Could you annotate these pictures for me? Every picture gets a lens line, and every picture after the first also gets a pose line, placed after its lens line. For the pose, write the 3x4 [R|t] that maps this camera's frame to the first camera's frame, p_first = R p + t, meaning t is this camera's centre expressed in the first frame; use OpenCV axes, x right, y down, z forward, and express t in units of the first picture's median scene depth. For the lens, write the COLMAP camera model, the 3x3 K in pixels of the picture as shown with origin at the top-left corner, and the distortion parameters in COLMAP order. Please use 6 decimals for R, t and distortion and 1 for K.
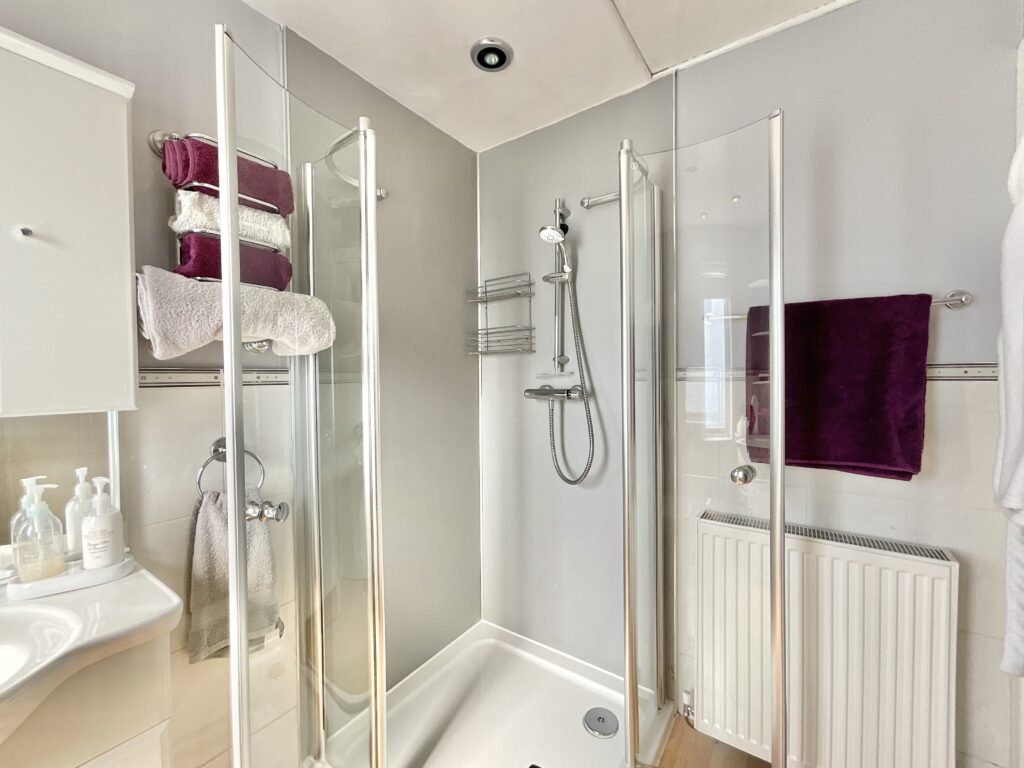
lens RADIAL K [[416.9, 0, 510.3], [0, 416.9, 382.0], [0, 0, 1]] dist [-0.000563, 0.000226]
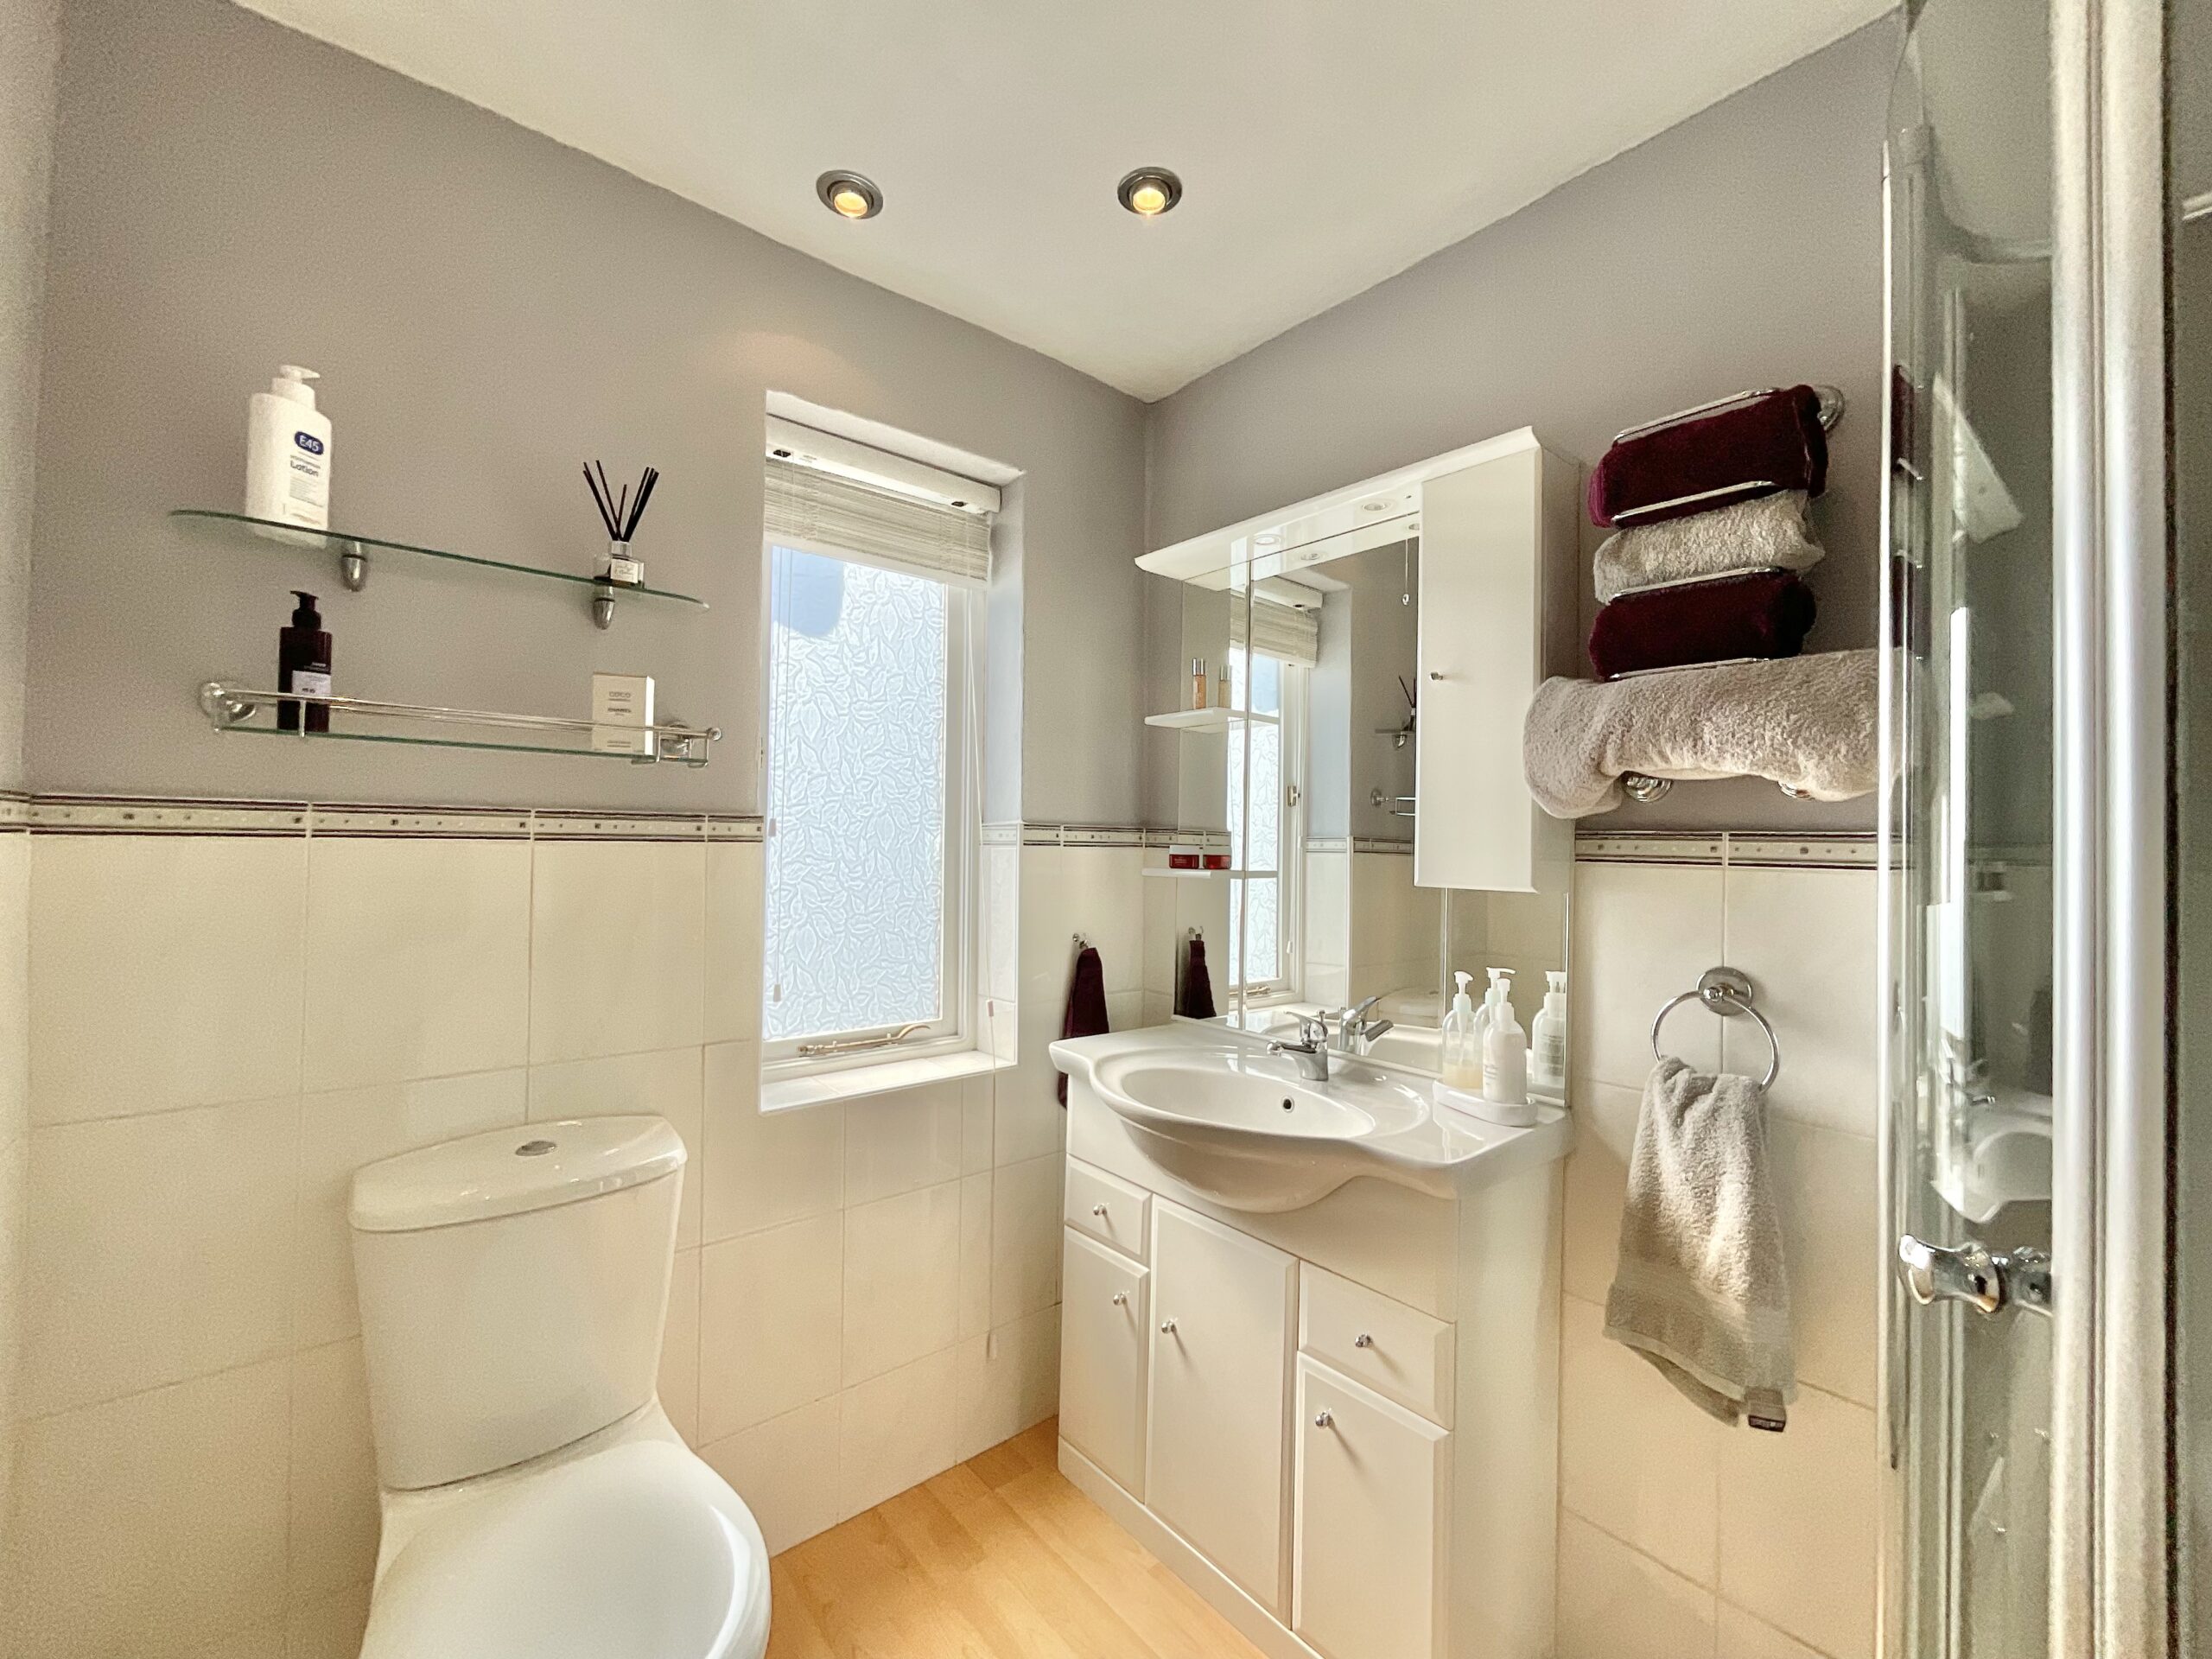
lens RADIAL K [[900.6, 0, 1102.3], [0, 900.6, 825.2], [0, 0, 1]] dist [-0.000563, 0.000226]
pose [[-0.244016, -0.011466, -0.969703, 0.622624], [-0.029378, 0.999559, -0.004426, -0.014198], [0.969326, 0.027408, -0.244246, 0.583175]]
